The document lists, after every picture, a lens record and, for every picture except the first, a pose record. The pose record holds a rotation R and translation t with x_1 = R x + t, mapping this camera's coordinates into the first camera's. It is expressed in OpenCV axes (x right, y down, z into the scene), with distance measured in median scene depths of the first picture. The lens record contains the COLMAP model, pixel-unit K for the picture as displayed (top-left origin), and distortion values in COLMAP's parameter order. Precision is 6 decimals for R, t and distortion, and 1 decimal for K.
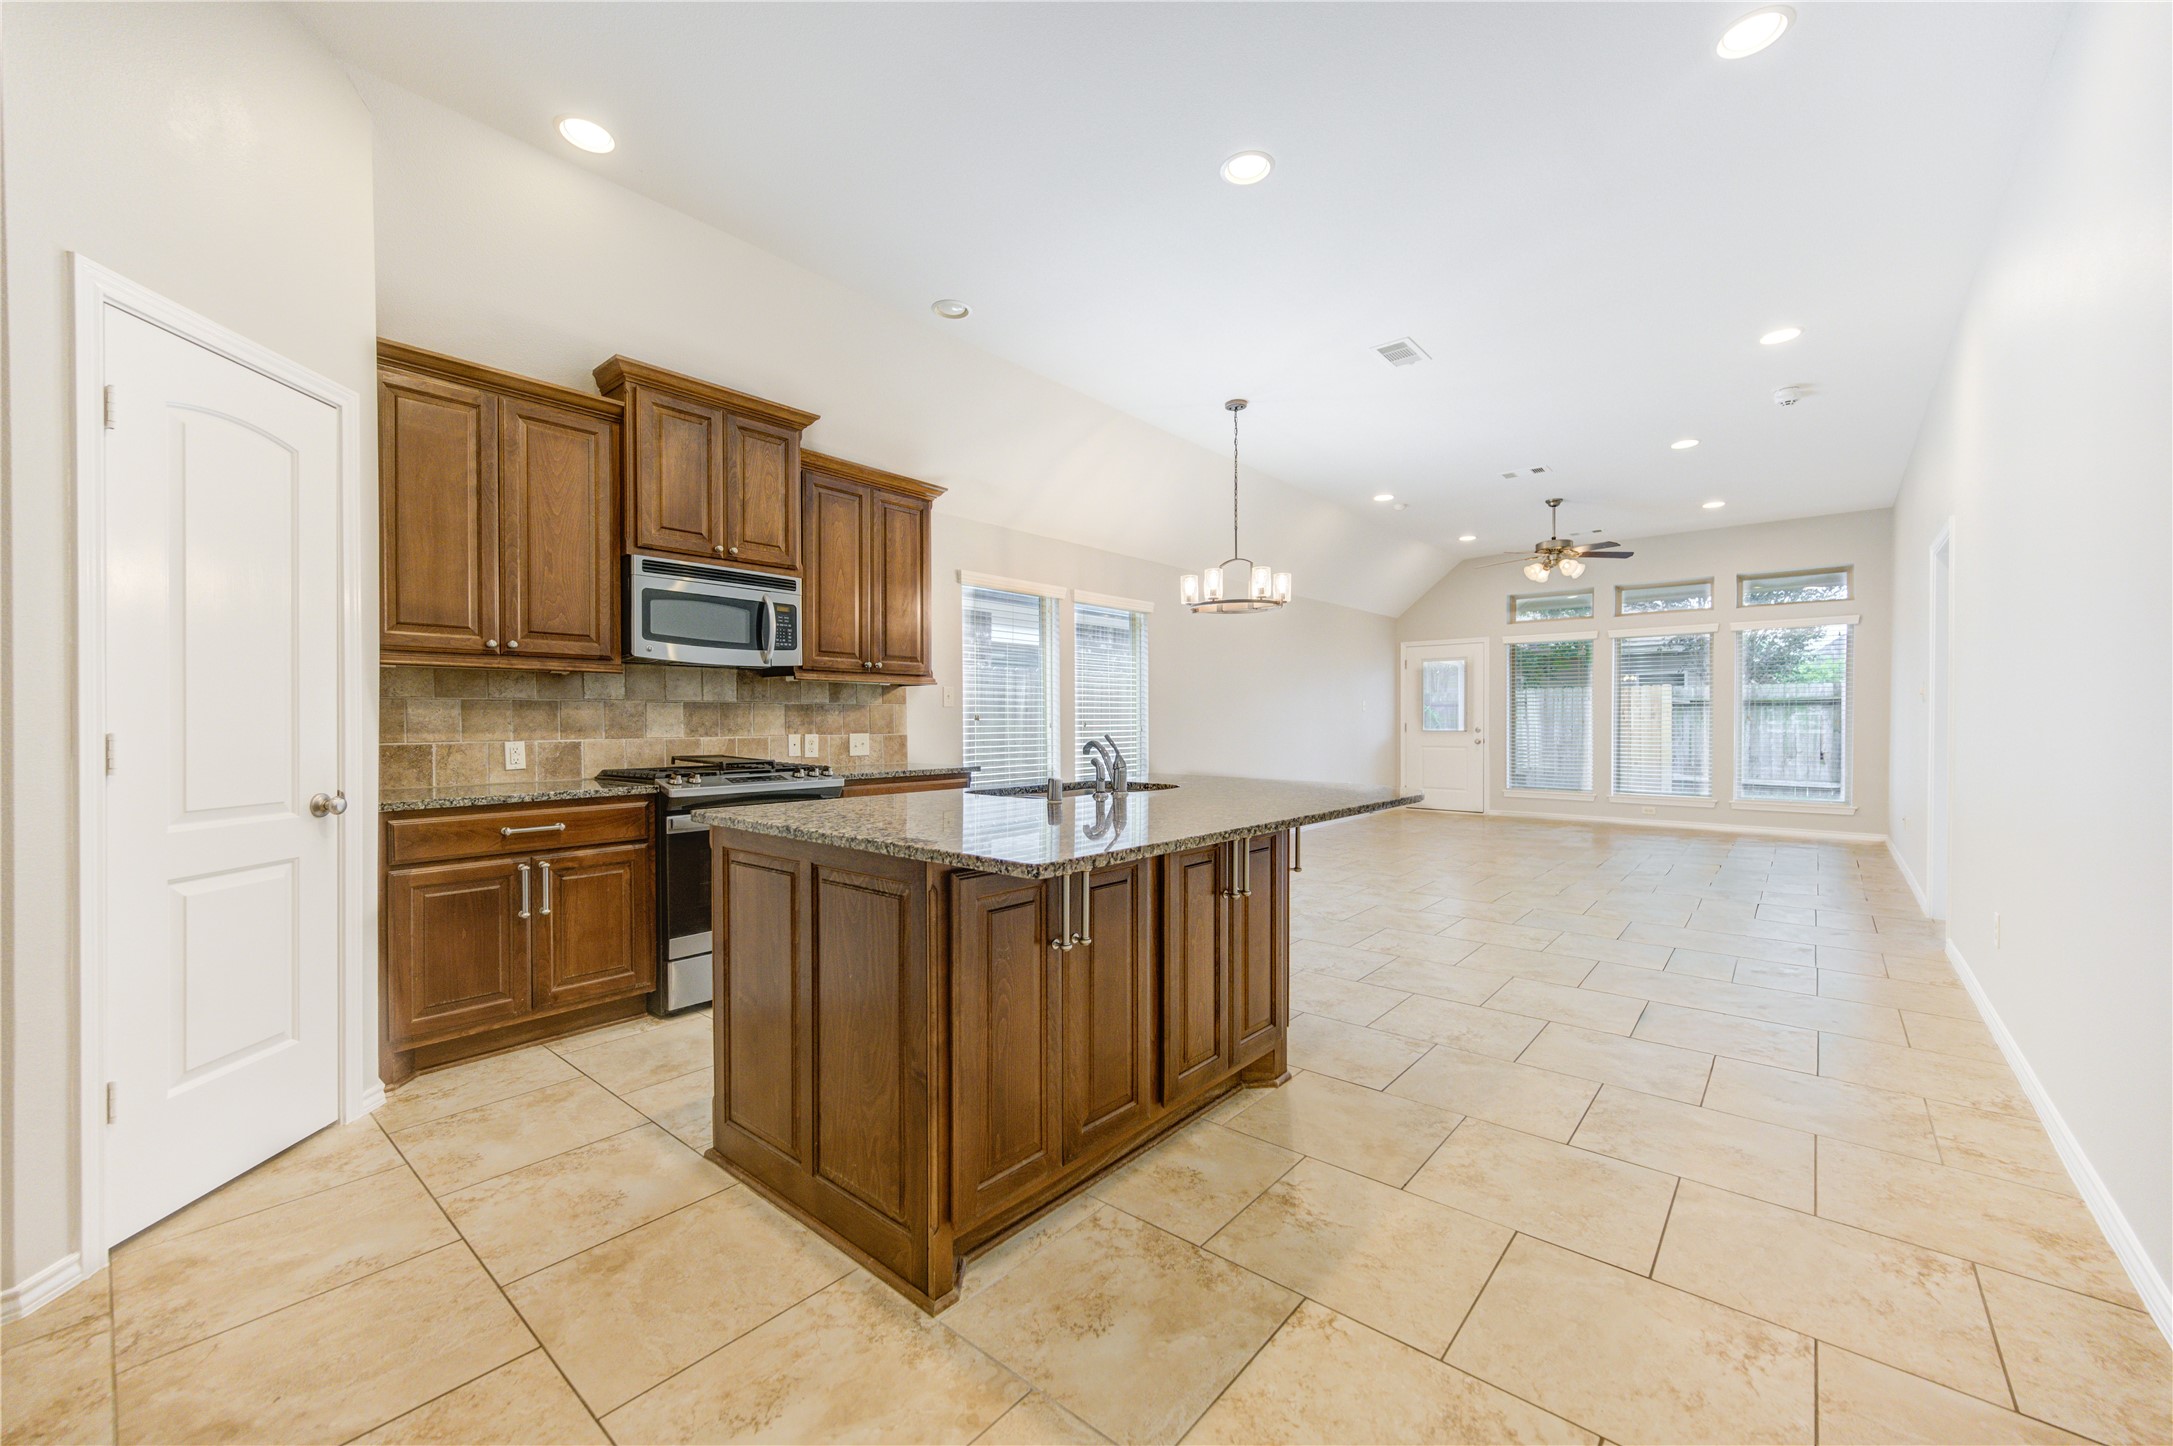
lens RADIAL K [[864.1, 0, 1080.1], [0, 864.1, 727.1], [0, 0, 1]] dist [-0.002061, 0.001141]
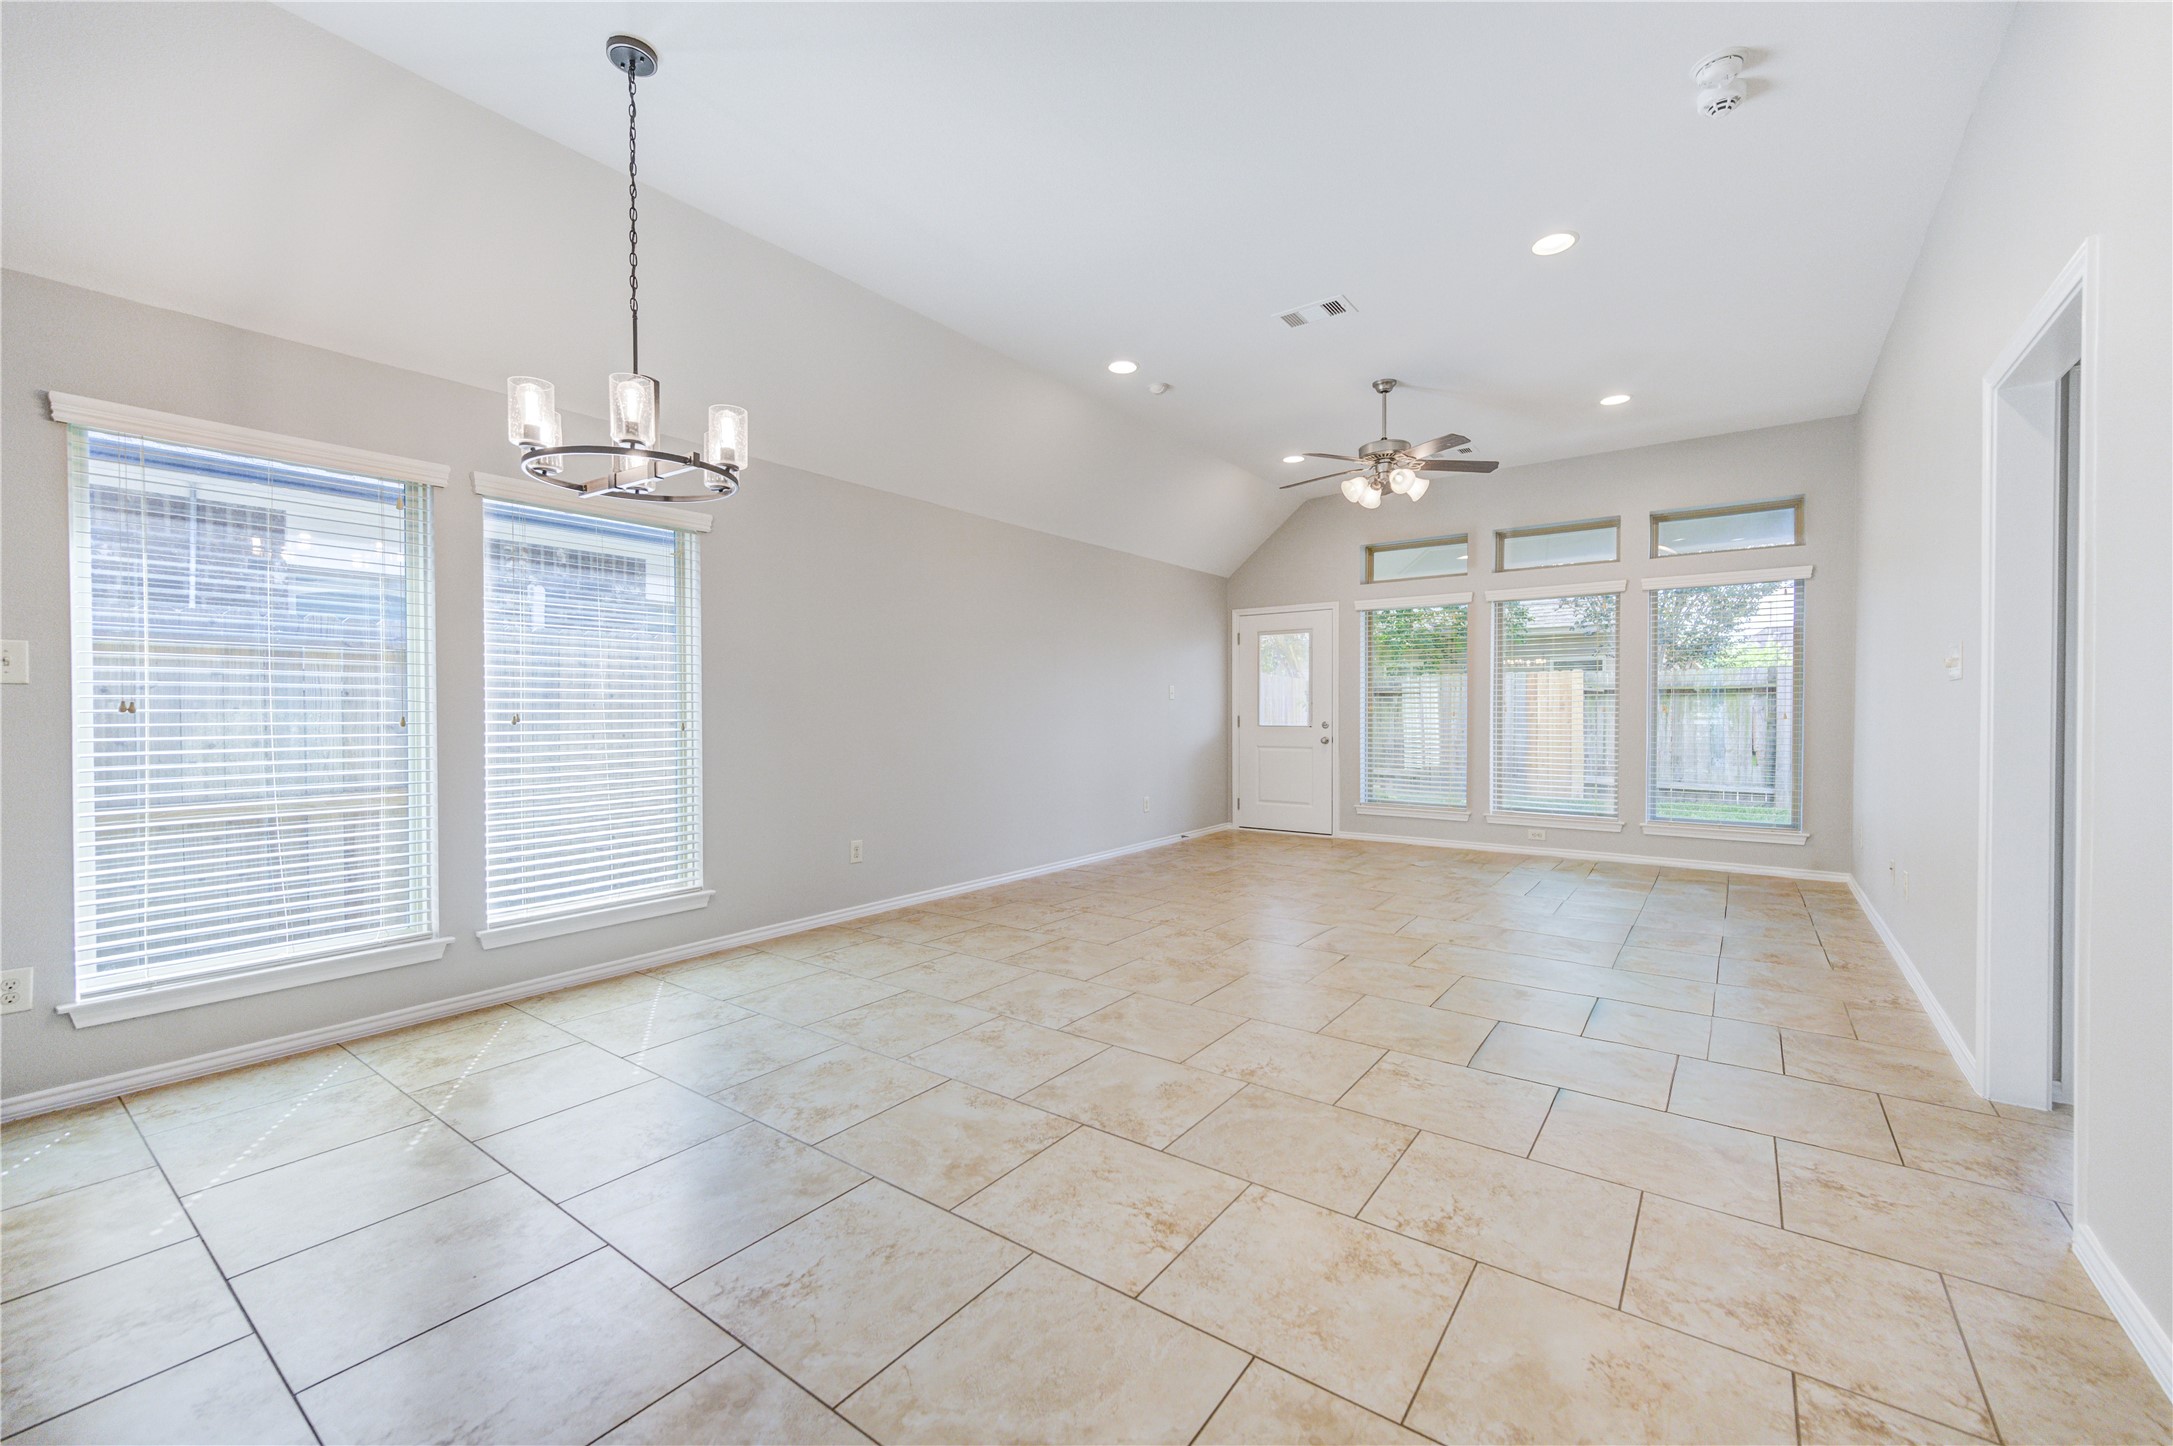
lens RADIAL K [[864.1, 0, 1091.3], [0, 864.1, 722.0], [0, 0, 1]] dist [-0.002061, 0.001141]
pose [[0.998056, -0.000448, 0.062325, 0.489320], [0.000222, 0.999993, 0.003643, -0.004572], [-0.062326, -0.003623, 0.998049, 0.604077]]
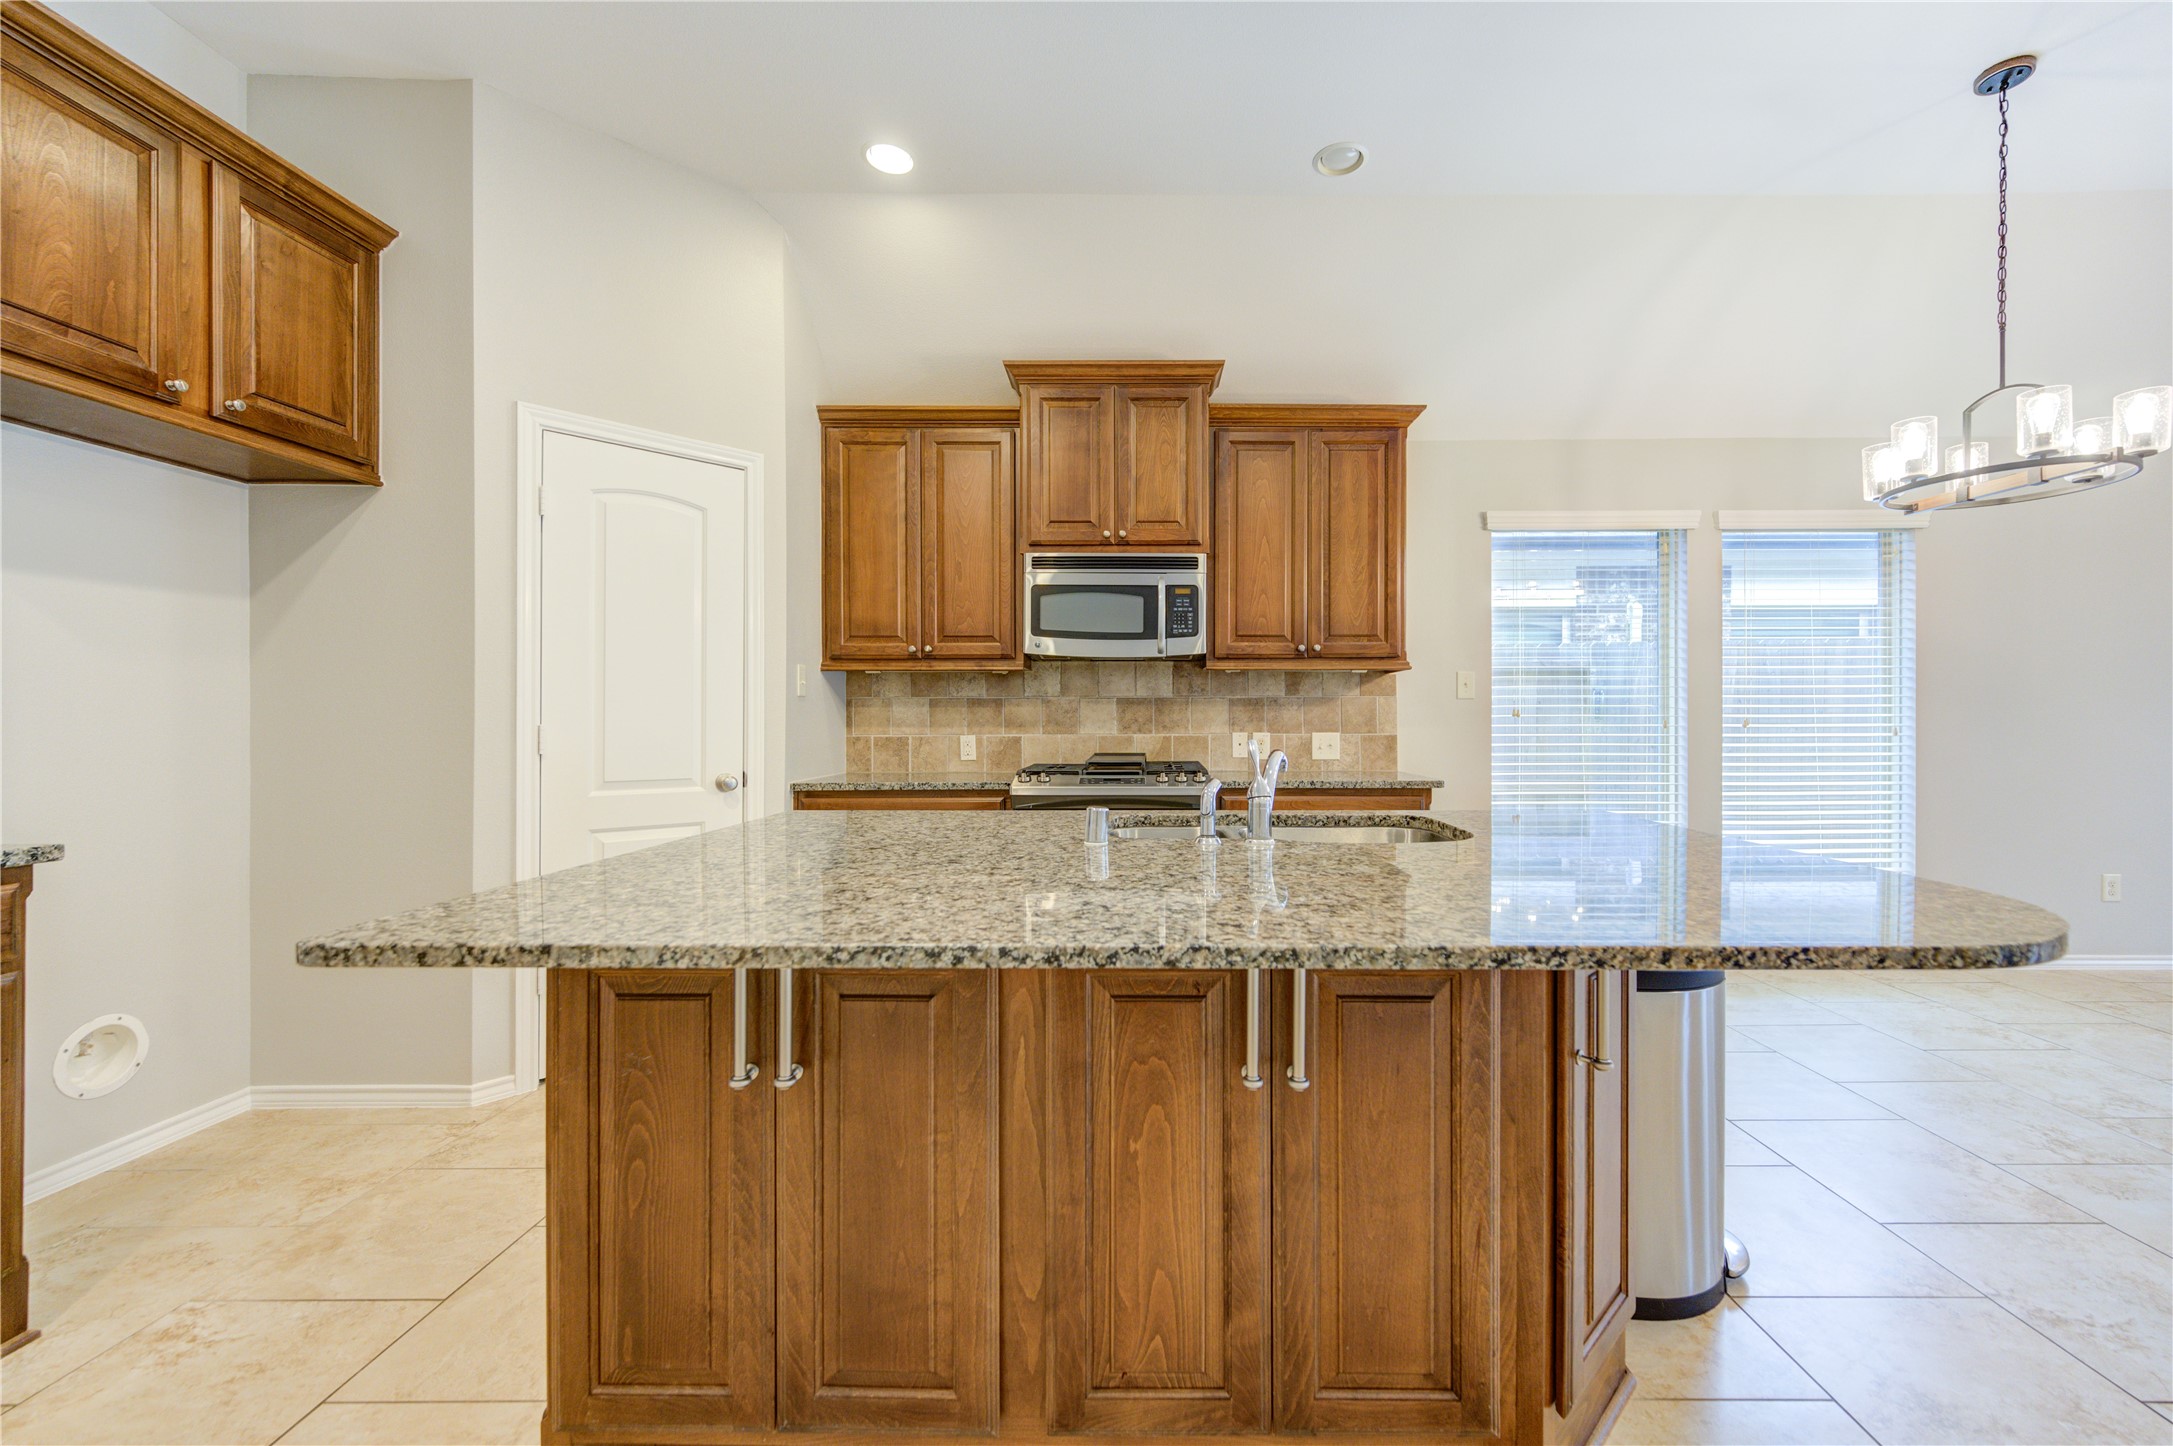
lens RADIAL K [[864.1, 0, 1142.3], [0, 864.1, 725.9], [0, 0, 1]] dist [-0.002061, 0.001141]
pose [[0.649333, 0.008003, -0.760462, 0.285284], [-0.005928, 0.999968, 0.005462, -0.002474], [0.760481, 0.000961, 0.649359, 0.365882]]
